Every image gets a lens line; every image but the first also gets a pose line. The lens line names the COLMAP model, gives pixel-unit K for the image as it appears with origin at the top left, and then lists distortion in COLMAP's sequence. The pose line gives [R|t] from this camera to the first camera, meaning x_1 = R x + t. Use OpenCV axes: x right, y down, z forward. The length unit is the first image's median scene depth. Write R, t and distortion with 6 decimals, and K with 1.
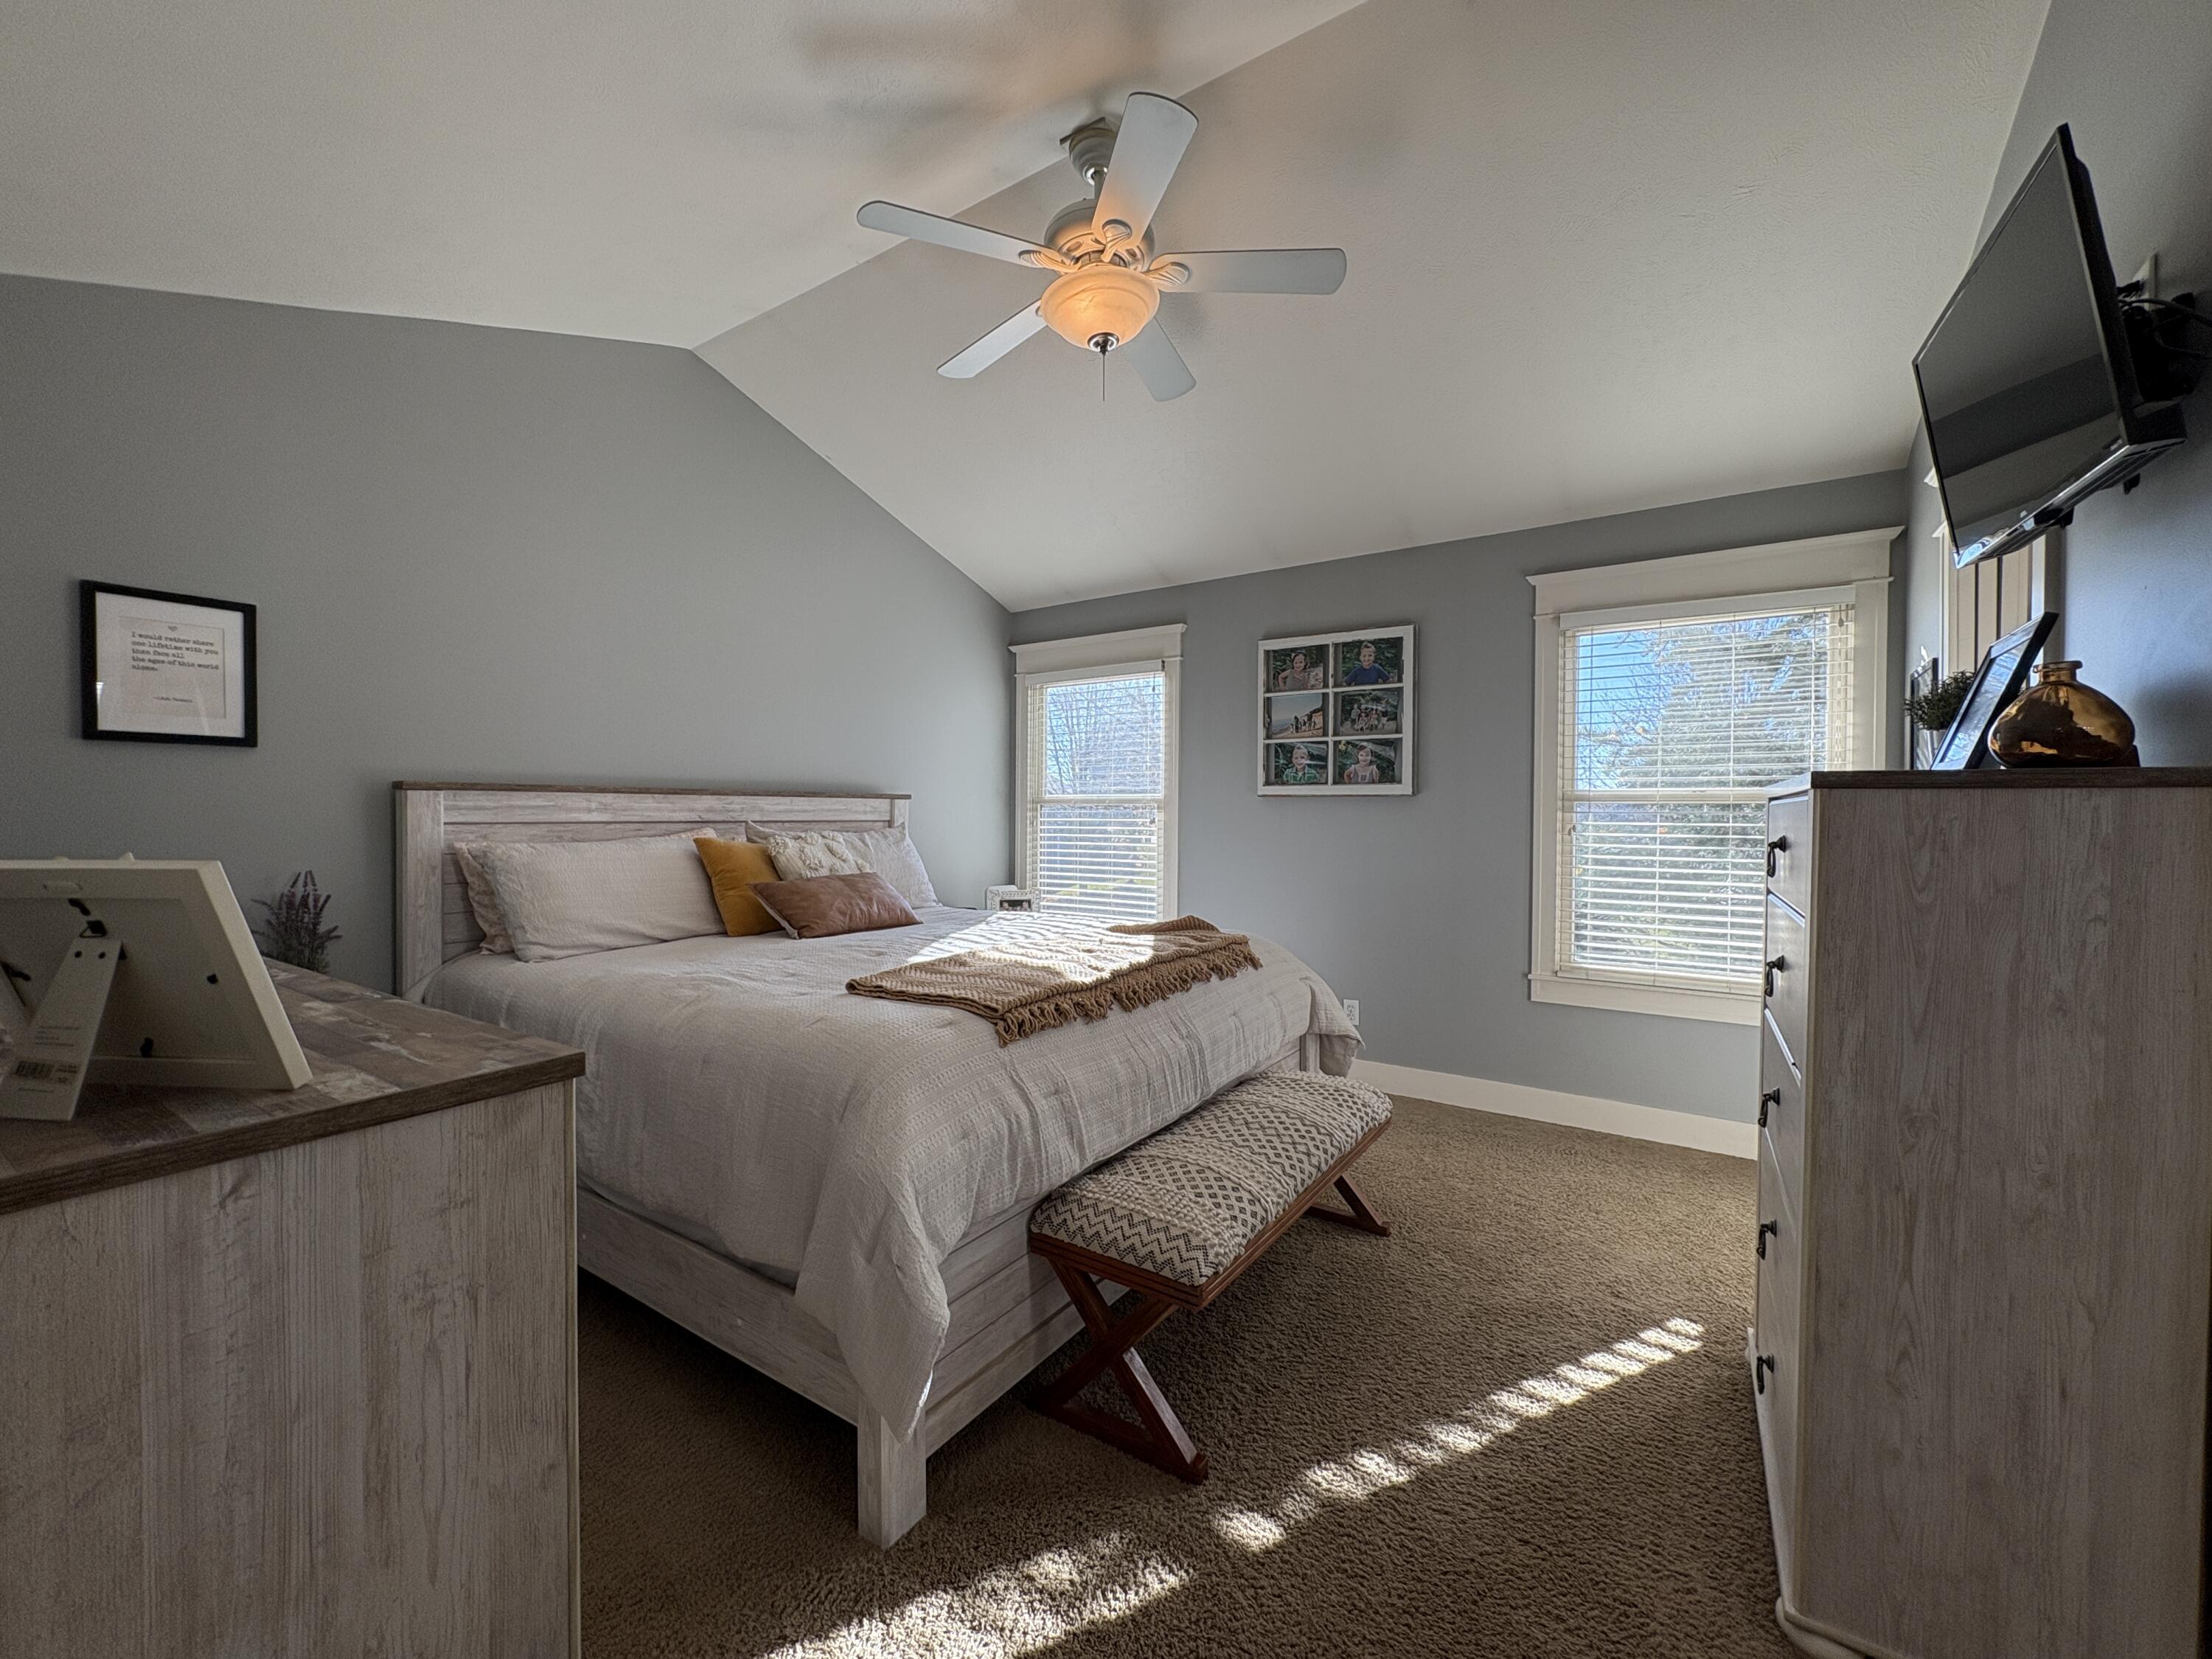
lens RADIAL K [[879.9, 0, 1106.0], [0, 879.9, 829.5], [0, 0, 1]] dist [0.001080, -0.000242]
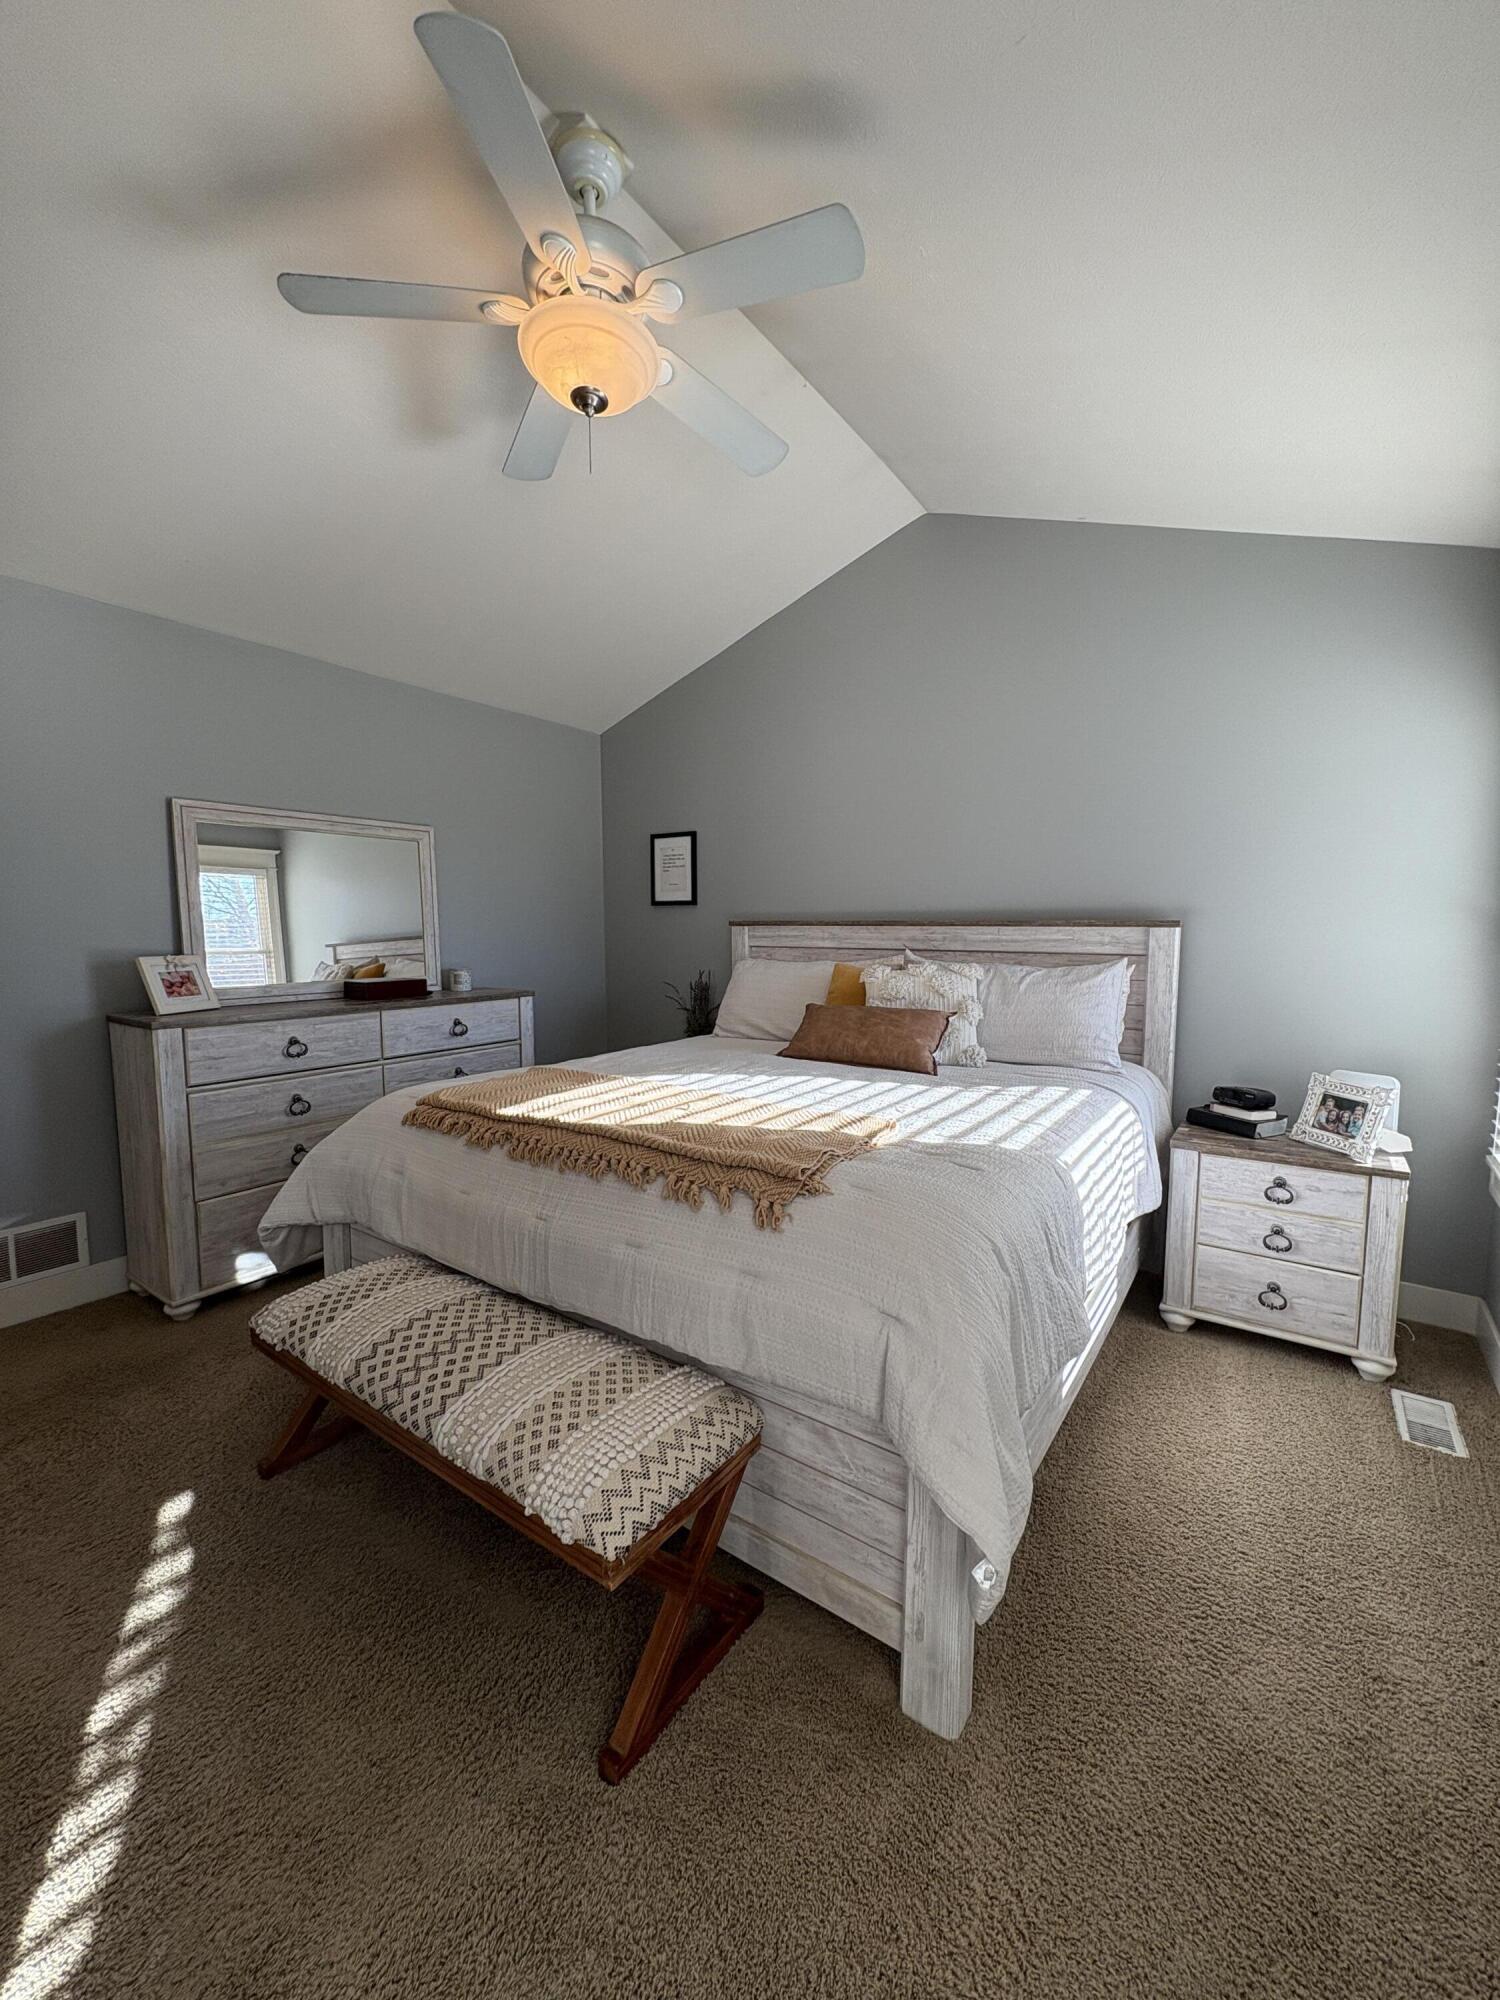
lens RADIAL K [[795.6, 0, 750.0], [0, 795.6, 1000.0], [0, 0, 1]] dist [0.001080, -0.000242]
pose [[-0.018056, 0.077297, -0.996845, 0.792173], [-0.027128, 0.996602, 0.077770, -0.025764], [0.999469, 0.028447, -0.015897, 1.162158]]
